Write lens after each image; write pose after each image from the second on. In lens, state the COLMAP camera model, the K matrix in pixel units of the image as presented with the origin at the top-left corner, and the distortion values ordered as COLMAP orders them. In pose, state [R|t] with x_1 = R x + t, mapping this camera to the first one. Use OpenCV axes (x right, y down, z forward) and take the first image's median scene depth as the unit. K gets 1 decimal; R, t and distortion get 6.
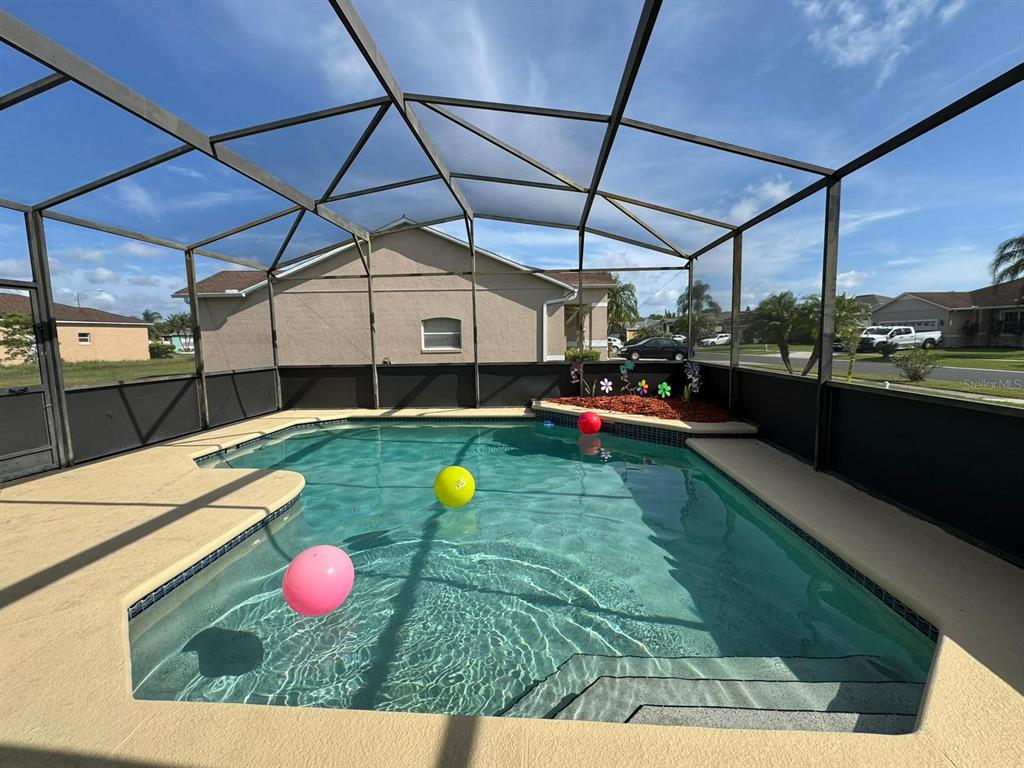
lens RADIAL K [[445.7, 0, 510.9], [0, 445.7, 386.8], [0, 0, 1]] dist [-0.001547, -0.000382]
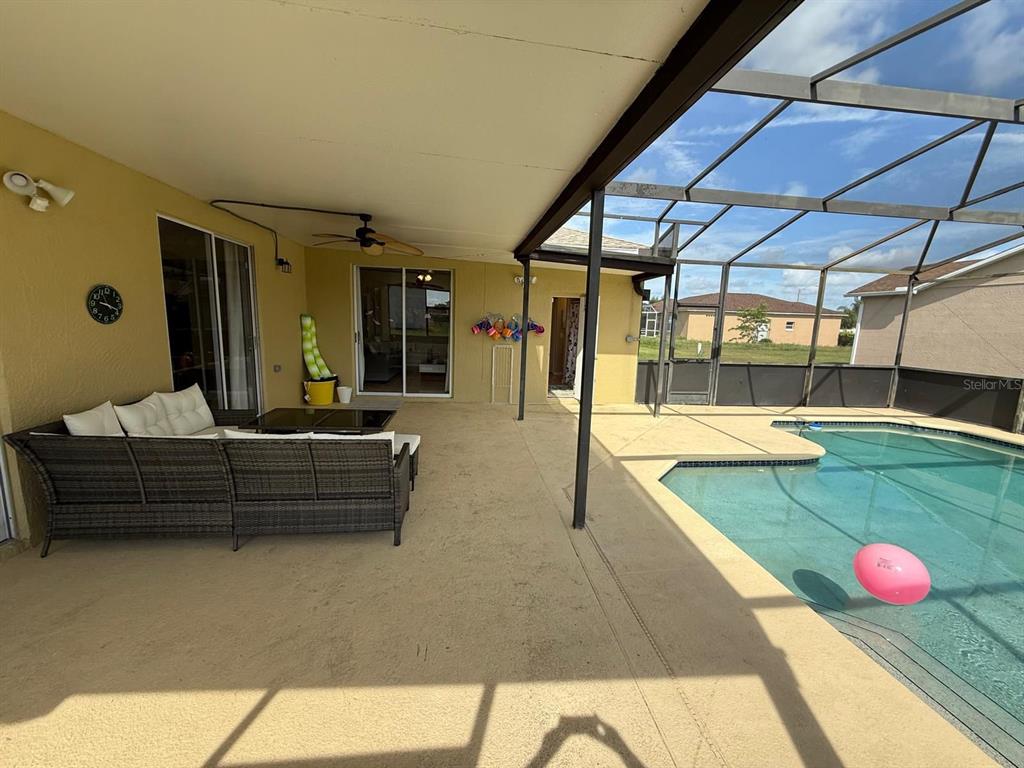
lens RADIAL K [[432.1, 0, 512.2], [0, 432.1, 385.6], [0, 0, 1]] dist [-0.000015, -0.000028]
pose [[0.198860, 0.173933, -0.964470, 0.282159], [-0.141401, 0.978920, 0.147384, -0.023029], [0.969773, 0.107068, 0.219262, -0.097344]]
